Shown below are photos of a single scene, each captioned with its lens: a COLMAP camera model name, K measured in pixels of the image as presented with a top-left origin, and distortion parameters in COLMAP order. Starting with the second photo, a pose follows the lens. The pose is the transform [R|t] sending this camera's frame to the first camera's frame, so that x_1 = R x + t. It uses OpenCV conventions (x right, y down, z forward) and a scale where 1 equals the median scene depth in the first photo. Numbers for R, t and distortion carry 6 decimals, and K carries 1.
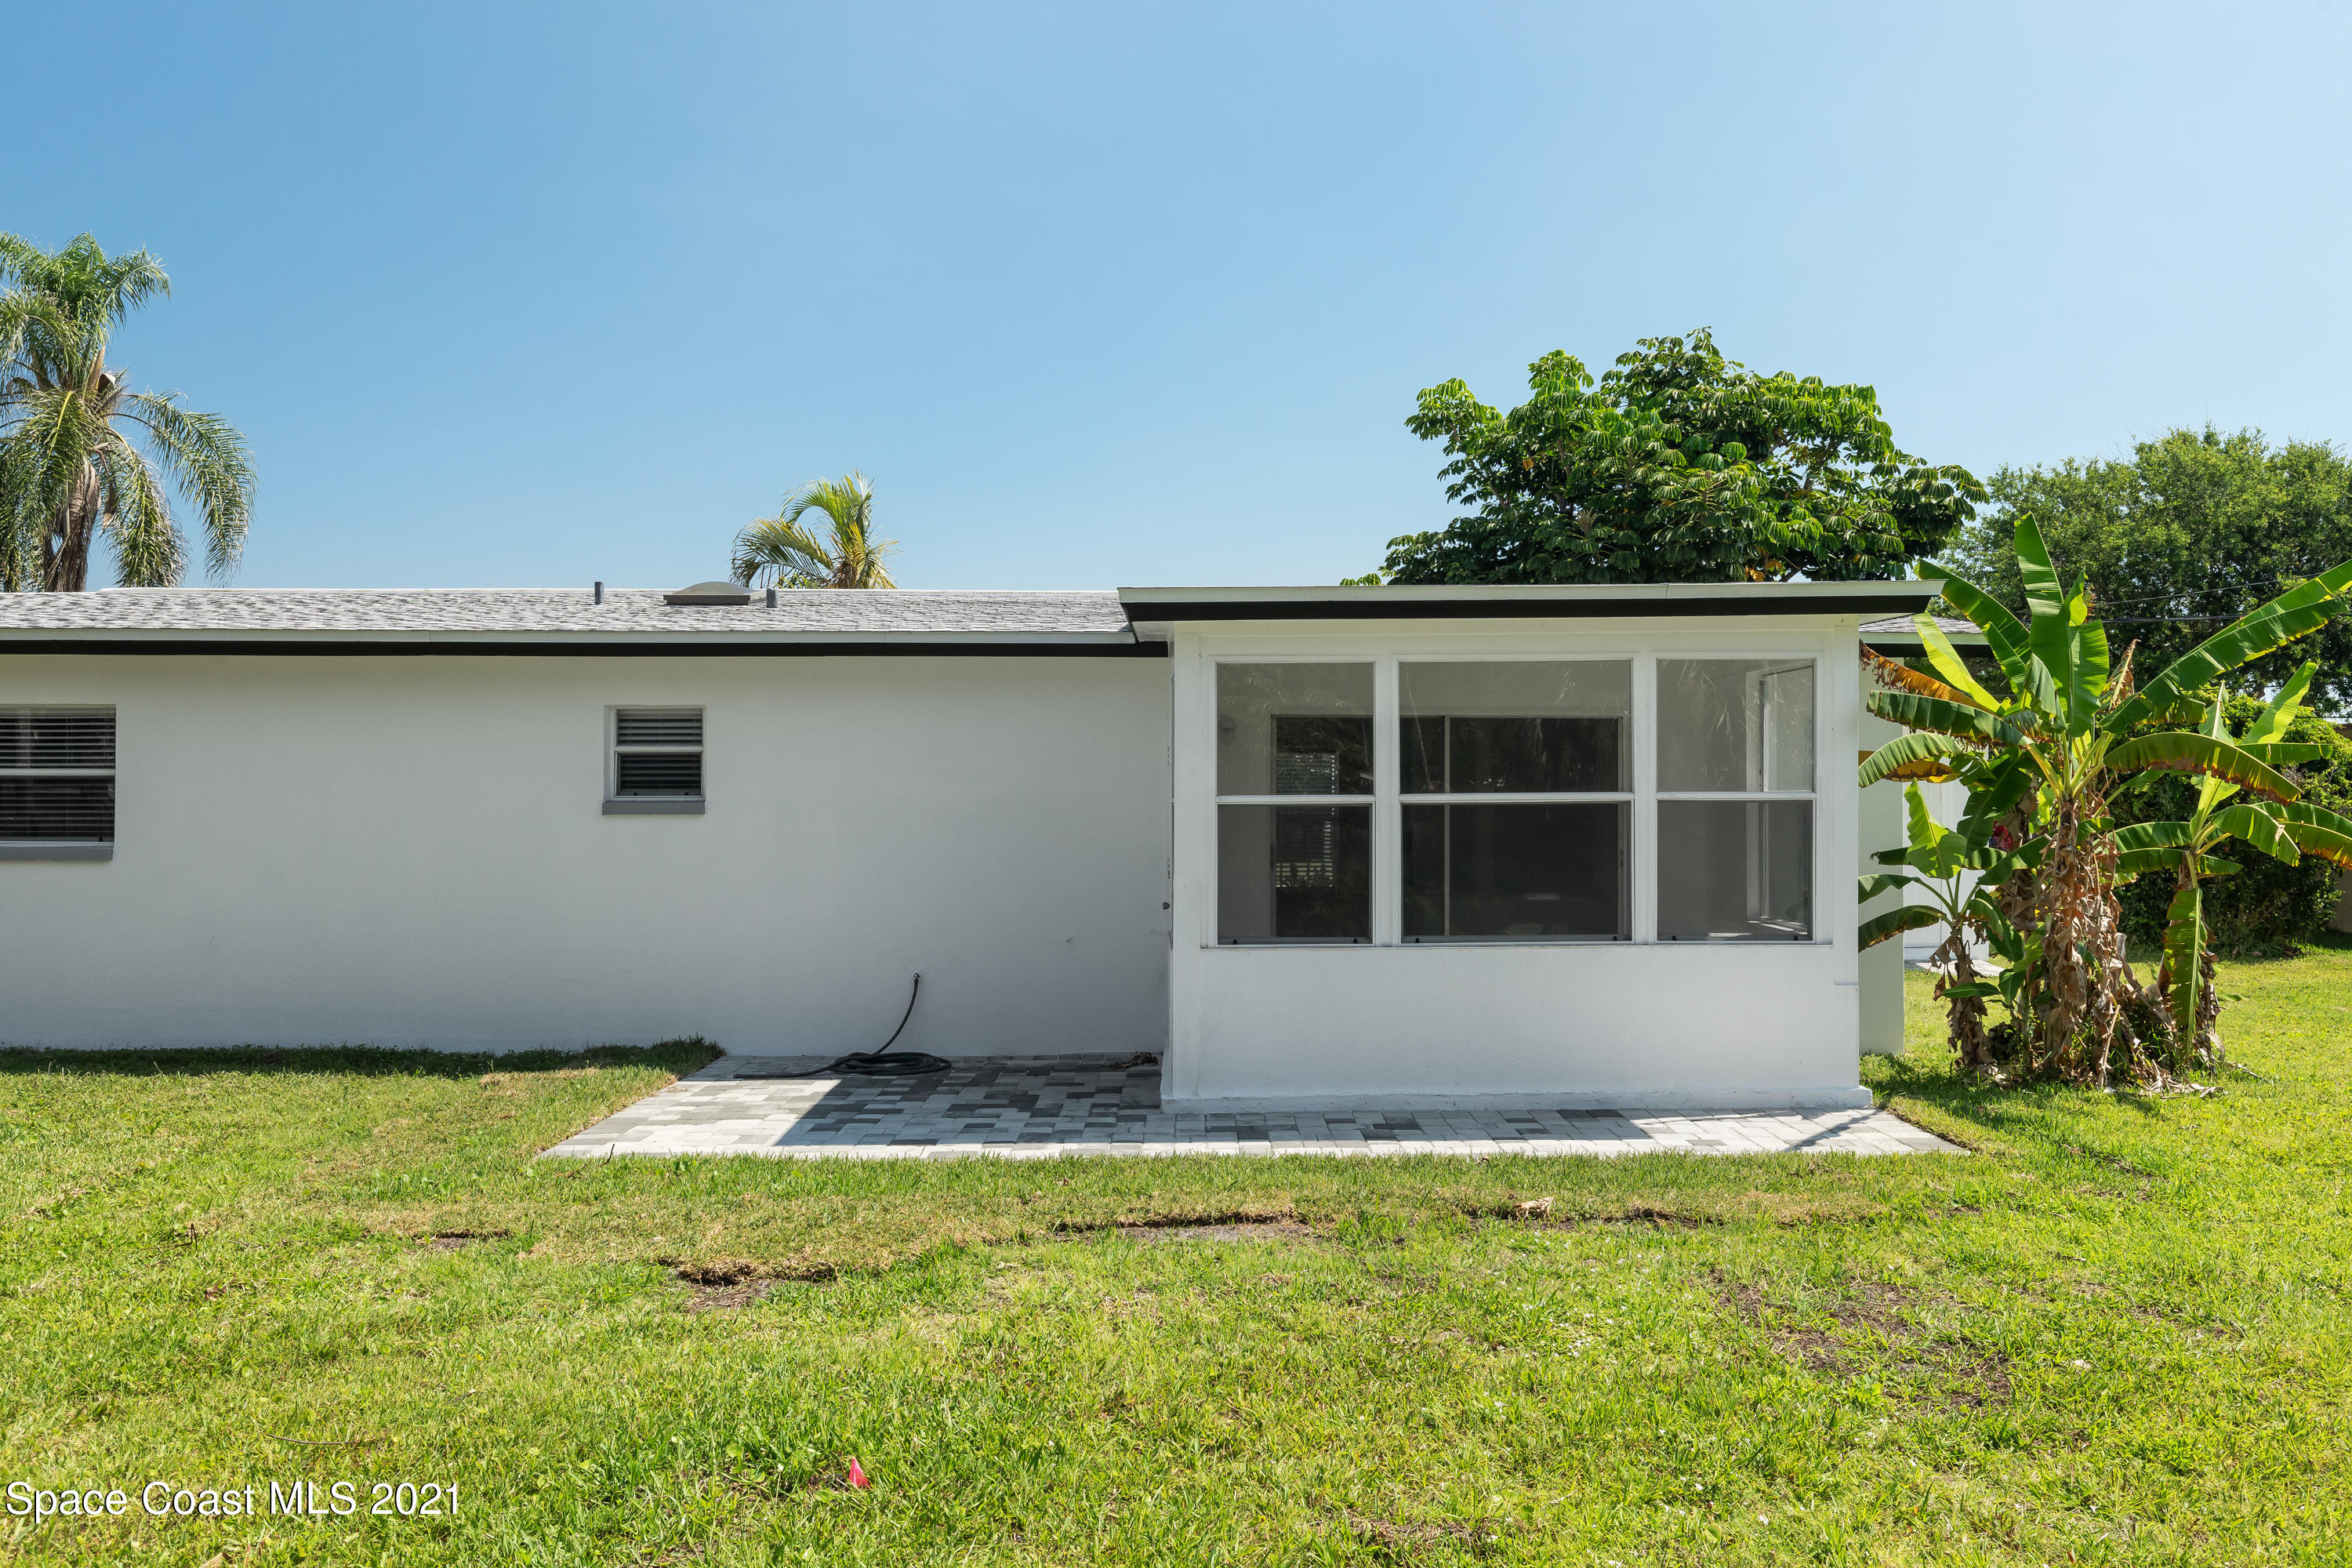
lens RADIAL K [[1821.4, 0, 1168.4], [0, 1821.4, 792.5], [0, 0, 1]] dist [-0.003007, 0.002101]
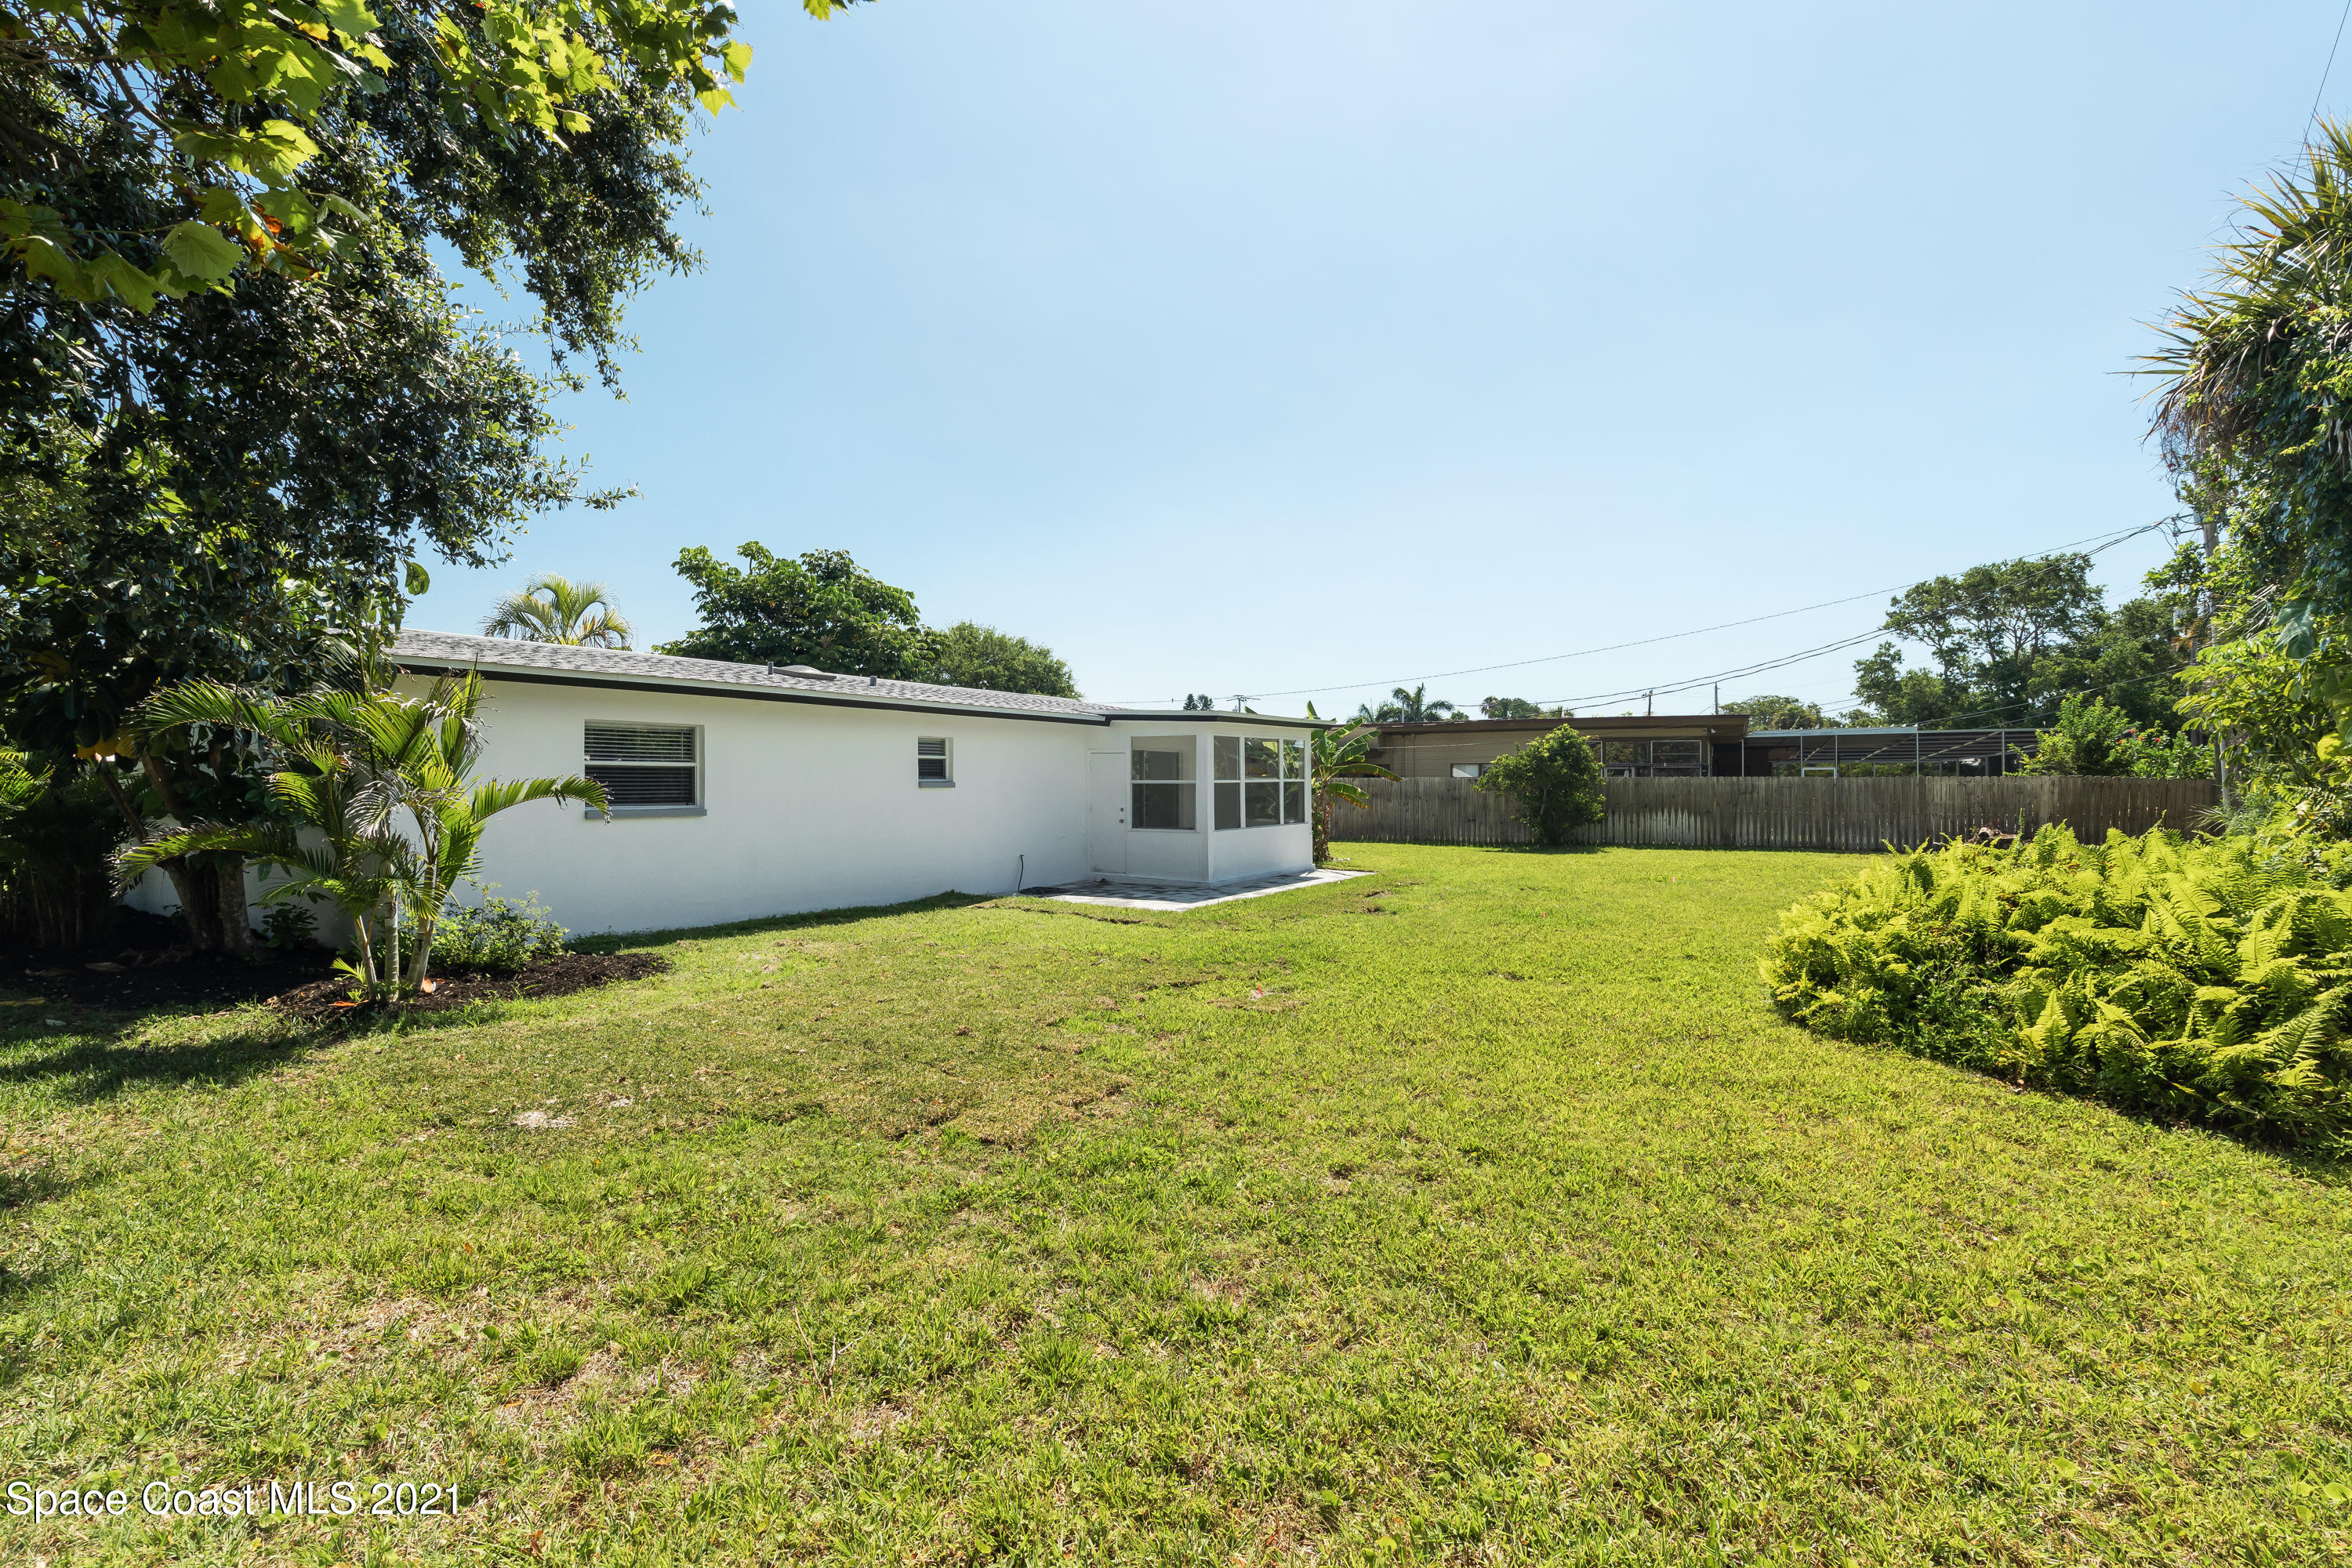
lens RADIAL K [[1066.4, 0, 1170.4], [0, 1066.4, 781.4], [0, 0, 1]] dist [0.009682, 0.001337]
pose [[0.565393, 0.000615, 0.824821, -1.150510], [-0.003681, 0.999992, 0.001778, 0.001198], [-0.824813, -0.004042, 0.565391, 0.066732]]
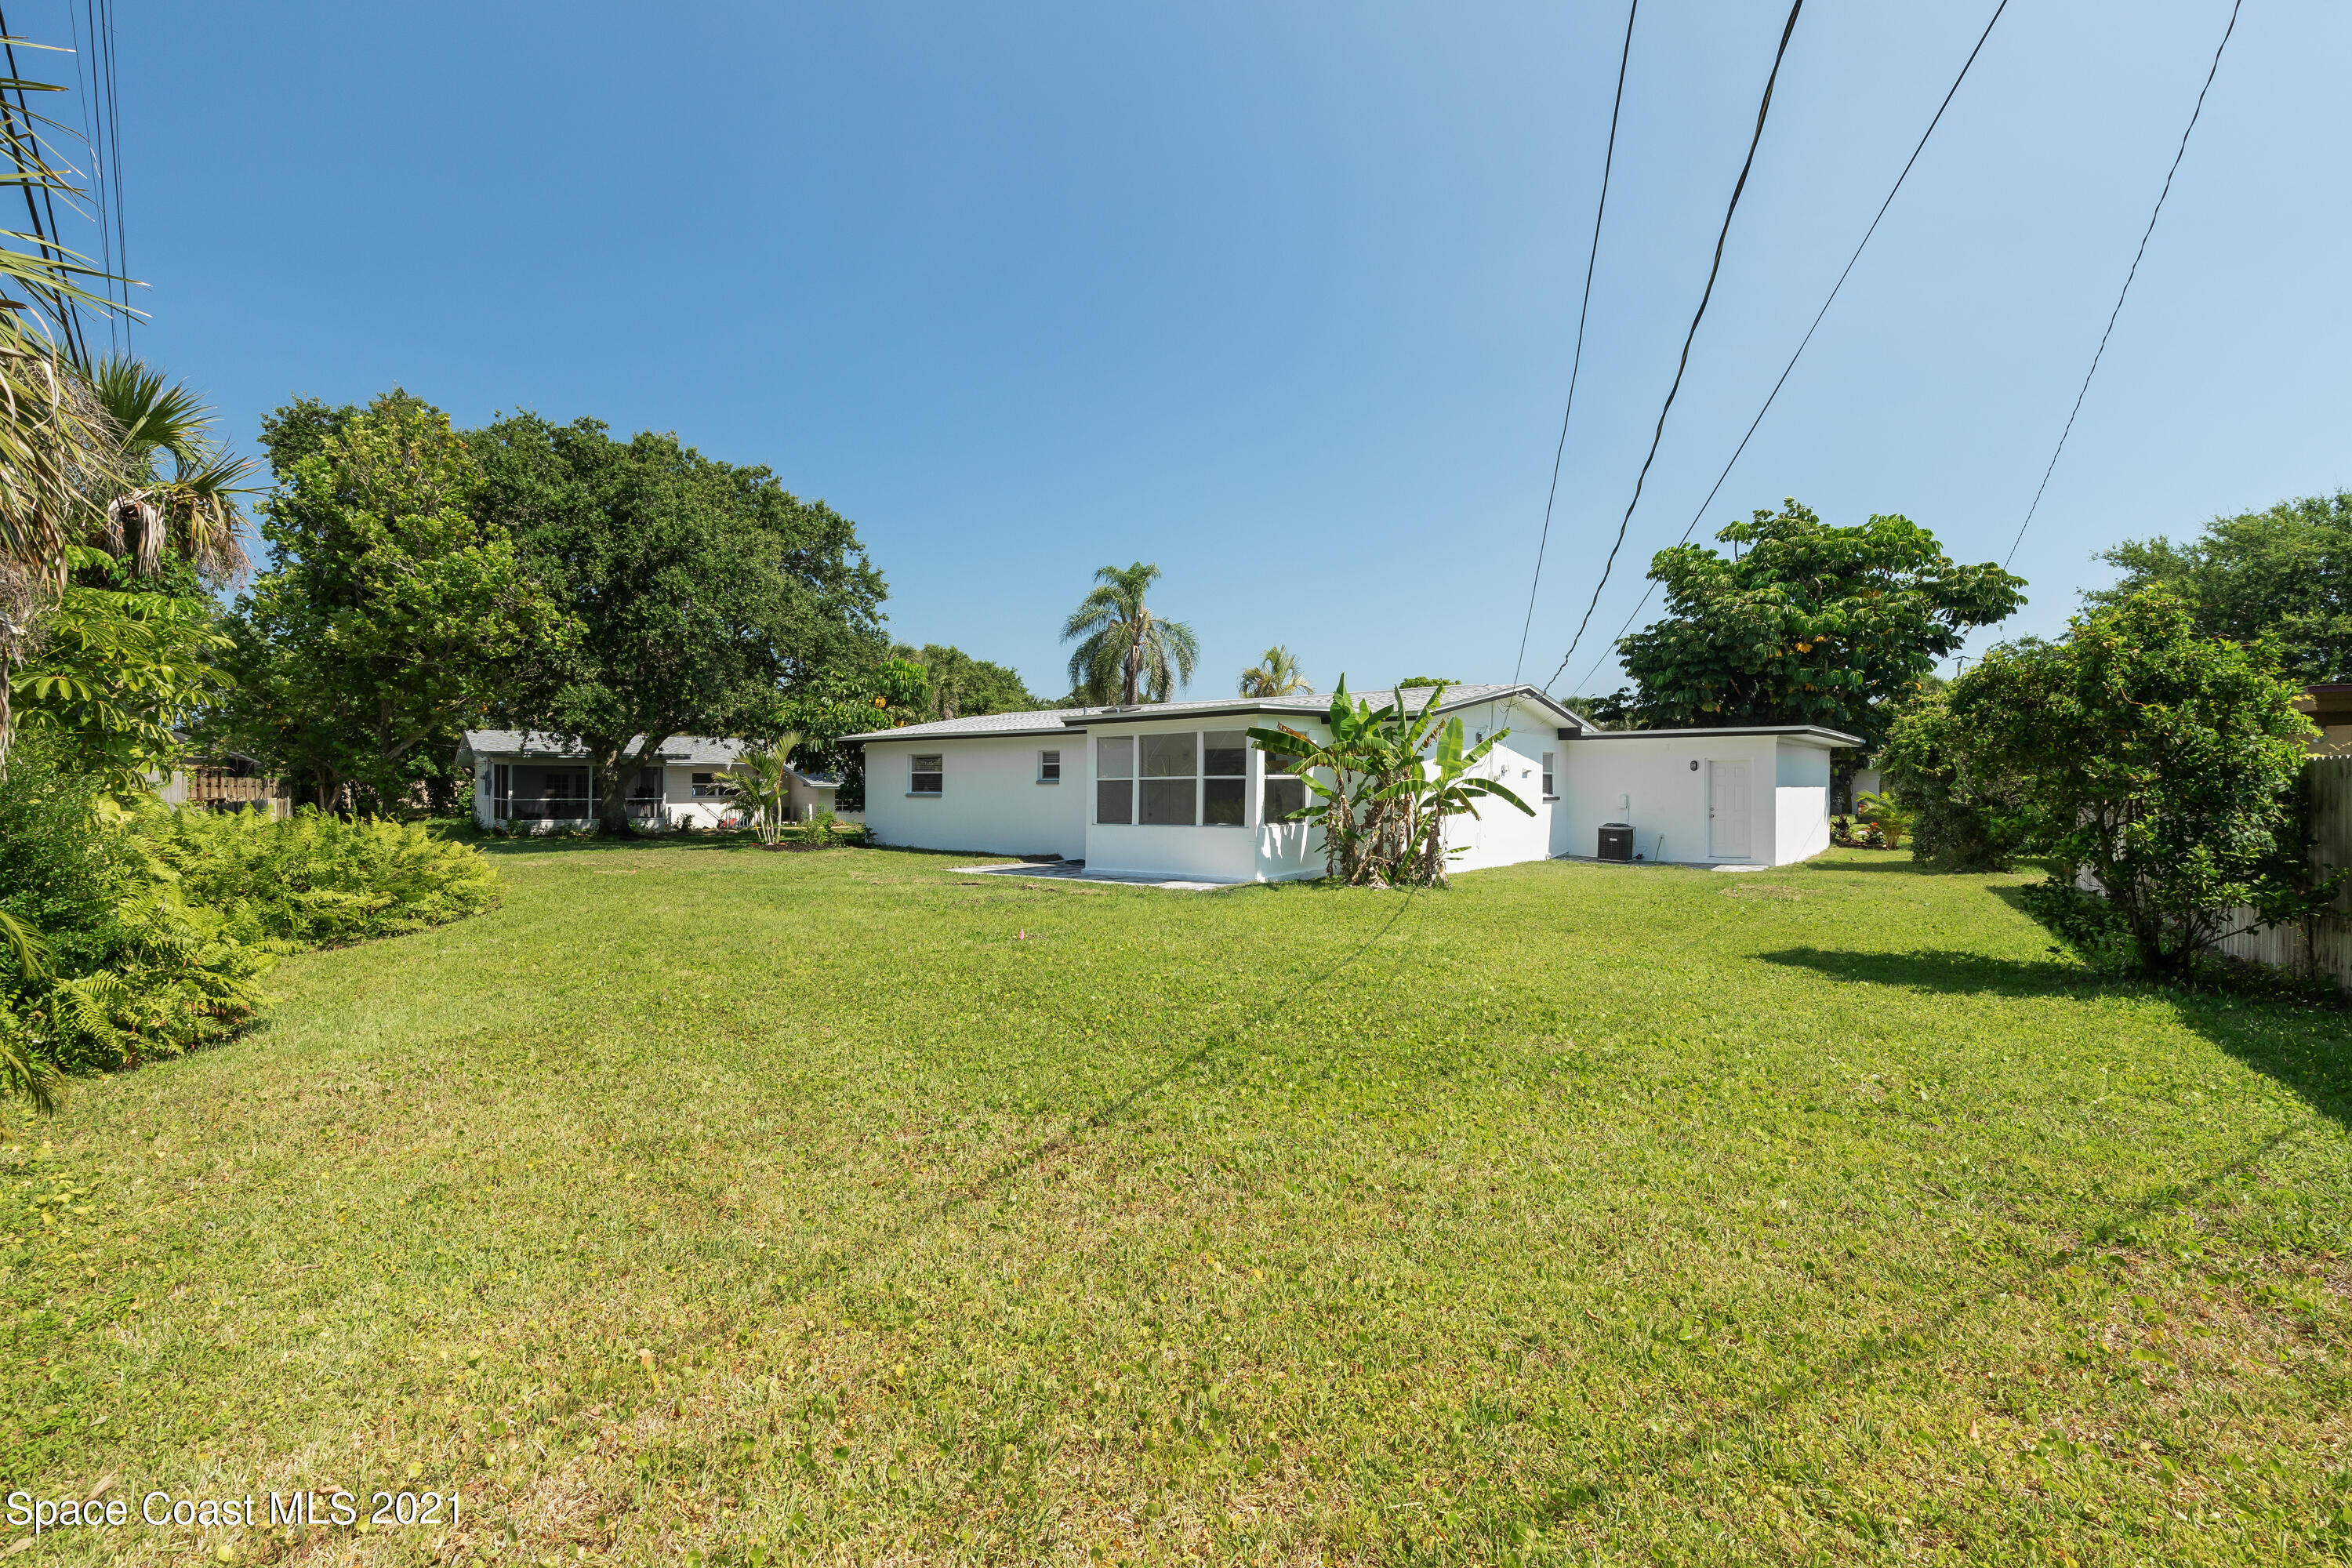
lens RADIAL K [[1066.4, 0, 1188.0], [0, 1066.4, 782.1], [0, 0, 1]] dist [0.009682, 0.001337]
pose [[0.776951, -0.002463, -0.629556, 1.085197], [0.004372, 0.999989, 0.001483, 0.006445], [0.629546, -0.003905, 0.776953, -0.302124]]
